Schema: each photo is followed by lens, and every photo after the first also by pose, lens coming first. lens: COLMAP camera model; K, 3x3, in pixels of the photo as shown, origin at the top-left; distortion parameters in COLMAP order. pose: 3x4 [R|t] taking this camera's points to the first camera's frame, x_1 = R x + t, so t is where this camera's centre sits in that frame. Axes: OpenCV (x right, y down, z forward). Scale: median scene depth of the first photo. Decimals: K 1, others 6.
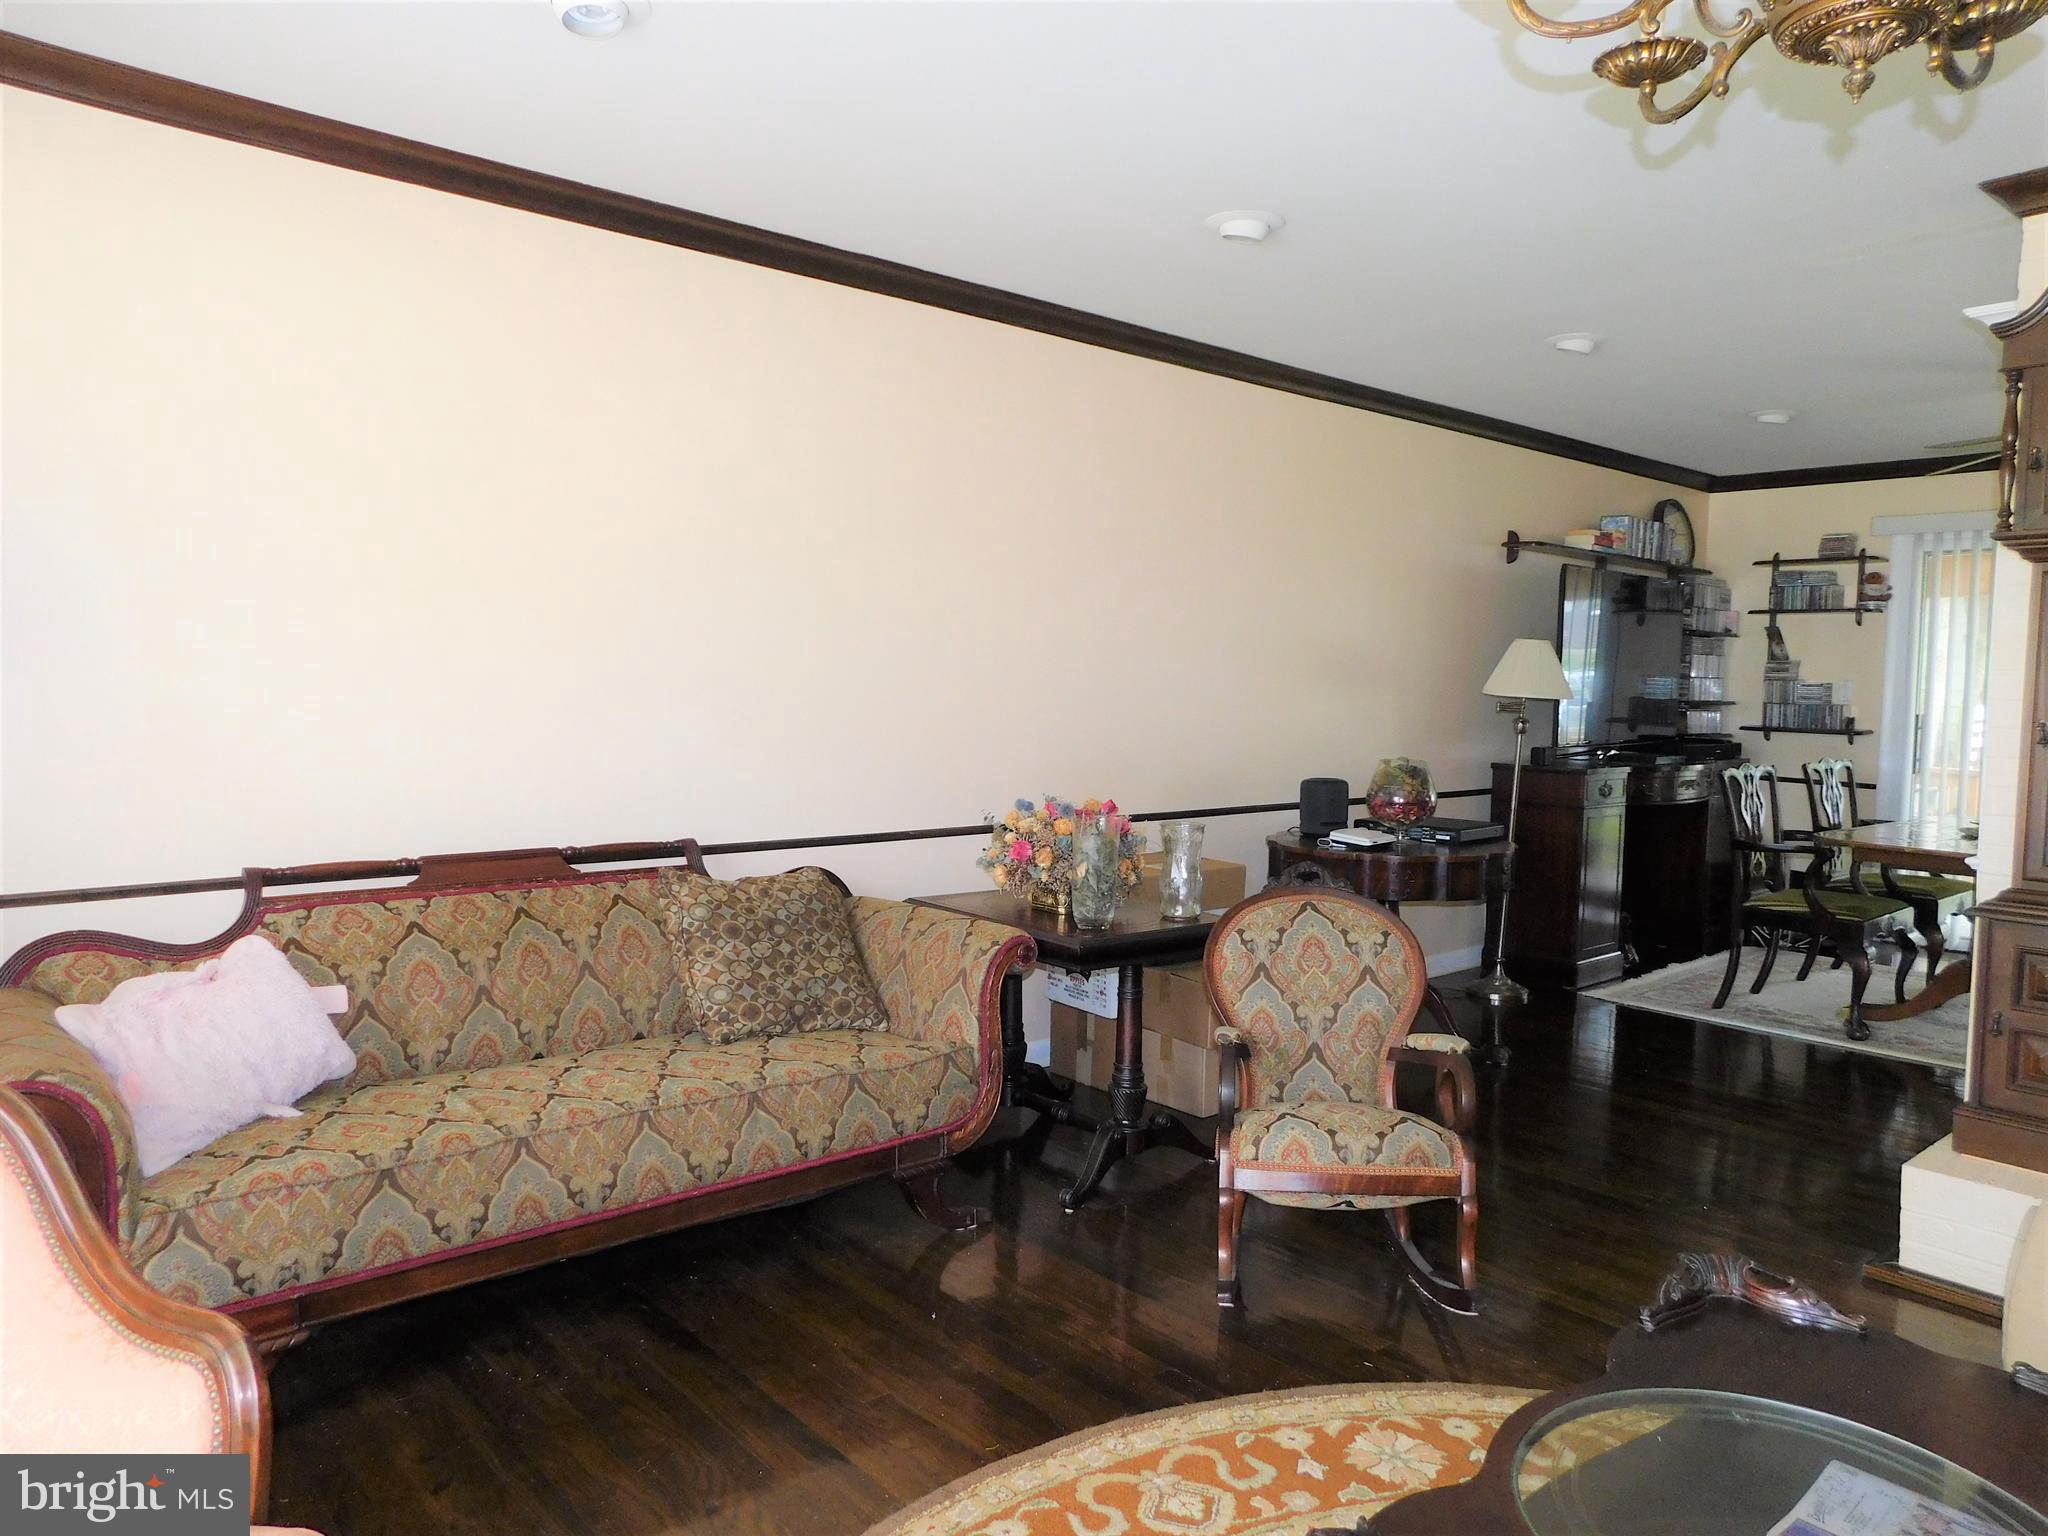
lens RADIAL K [[1368.5, 0, 1008.8], [0, 1368.5, 767.7], [0, 0, 1]] dist [-0.060382, 0.044463]
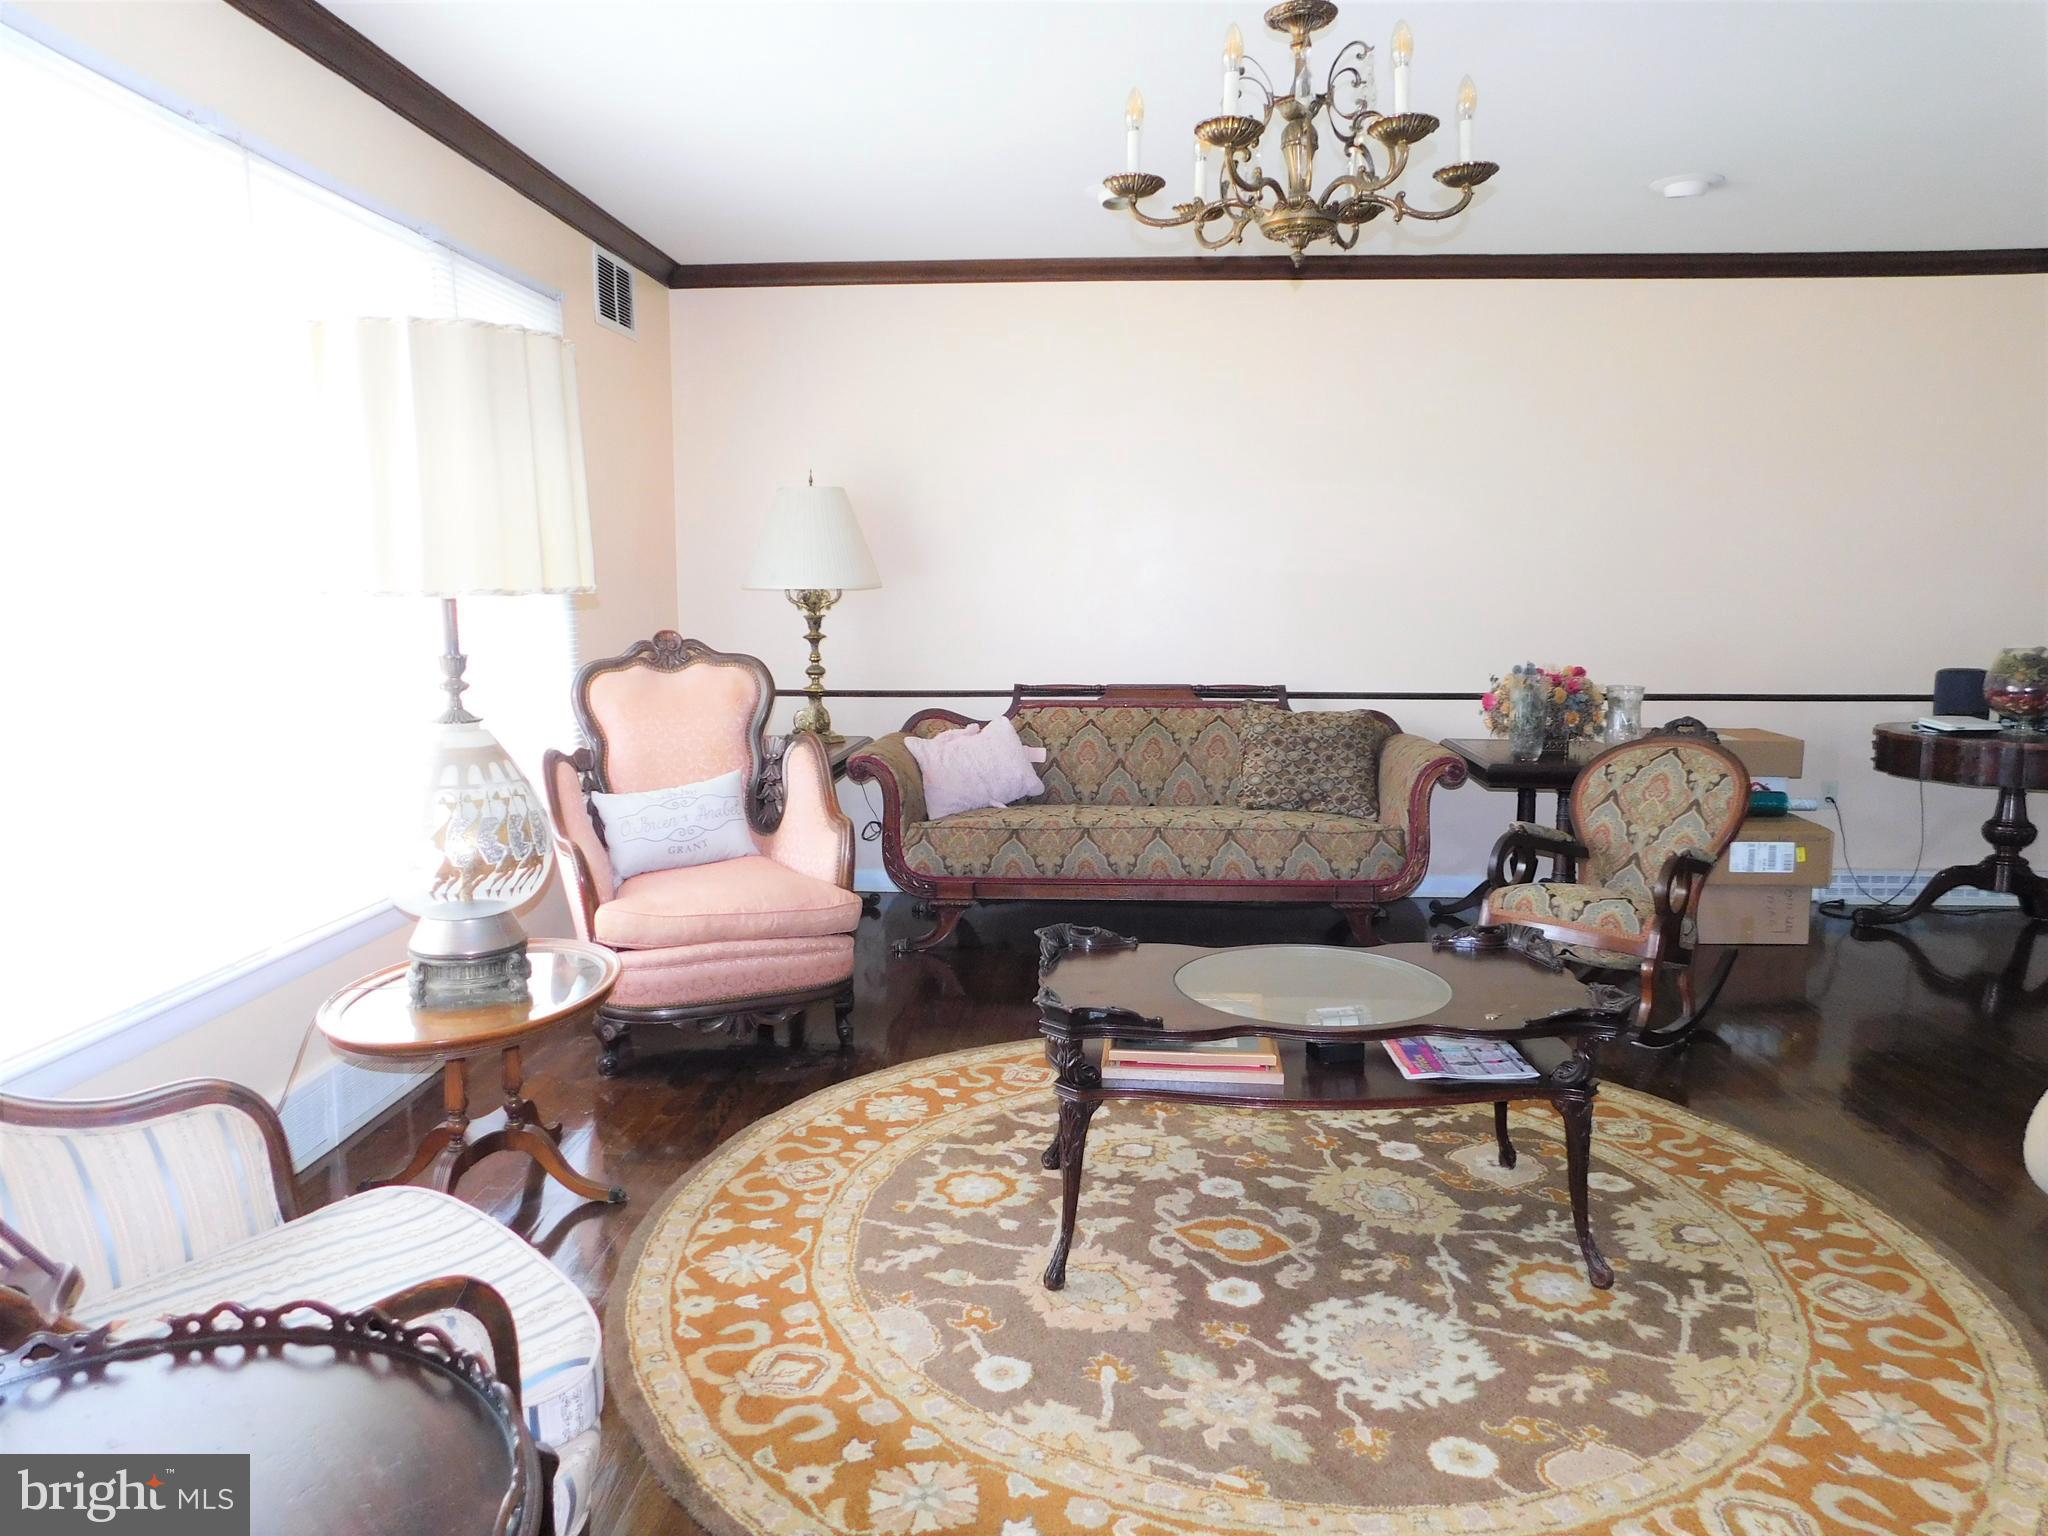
lens RADIAL K [[1368.5, 0, 1035.3], [0, 1368.5, 765.0], [0, 0, 1]] dist [-0.060382, 0.044463]
pose [[0.709126, 0.068024, -0.701793, 0.719321], [-0.030446, 0.997361, 0.065908, 0.054846], [0.704424, -0.025370, 0.709326, -0.294484]]
